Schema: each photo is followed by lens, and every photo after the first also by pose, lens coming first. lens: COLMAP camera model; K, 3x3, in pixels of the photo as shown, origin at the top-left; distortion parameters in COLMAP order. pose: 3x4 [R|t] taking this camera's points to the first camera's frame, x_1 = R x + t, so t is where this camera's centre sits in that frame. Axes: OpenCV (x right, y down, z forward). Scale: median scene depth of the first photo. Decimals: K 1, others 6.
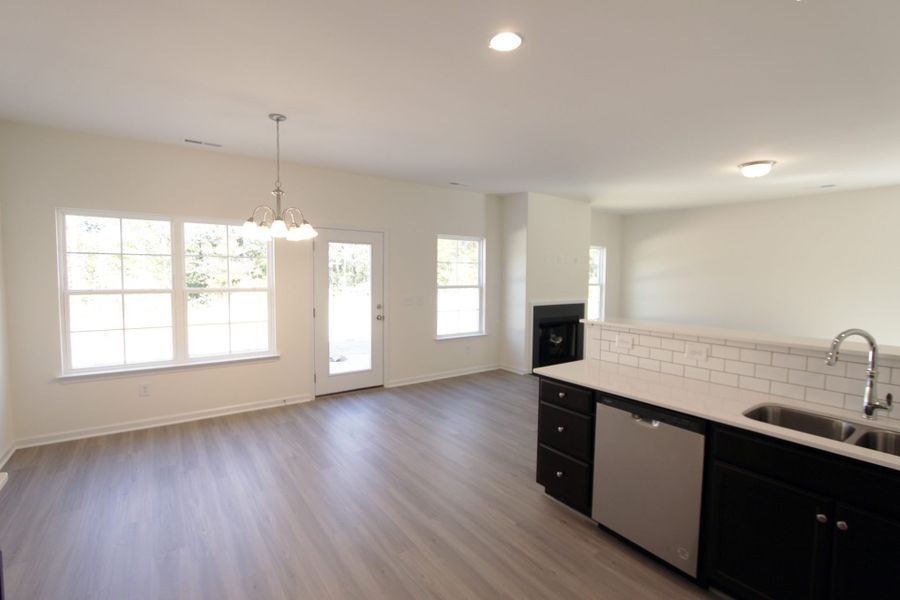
lens RADIAL K [[425.3, 0, 450.0], [0, 425.3, 300.0], [0, 0, 1]] dist [-0.002709, -0.000249]
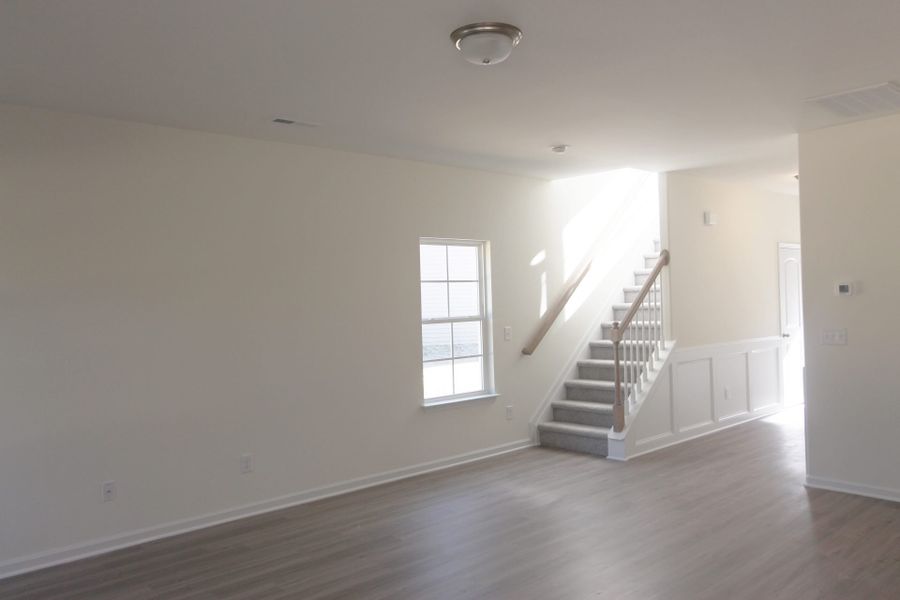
lens RADIAL K [[722.4, 0, 450.0], [0, 722.4, 300.0], [0, 0, 1]] dist [0.009483, 0.013910]
pose [[0.994582, -0.049377, 0.091484, -0.083360], [0.054903, 0.996753, -0.058906, 0.003002], [-0.088278, 0.063609, 0.994063, -0.058251]]
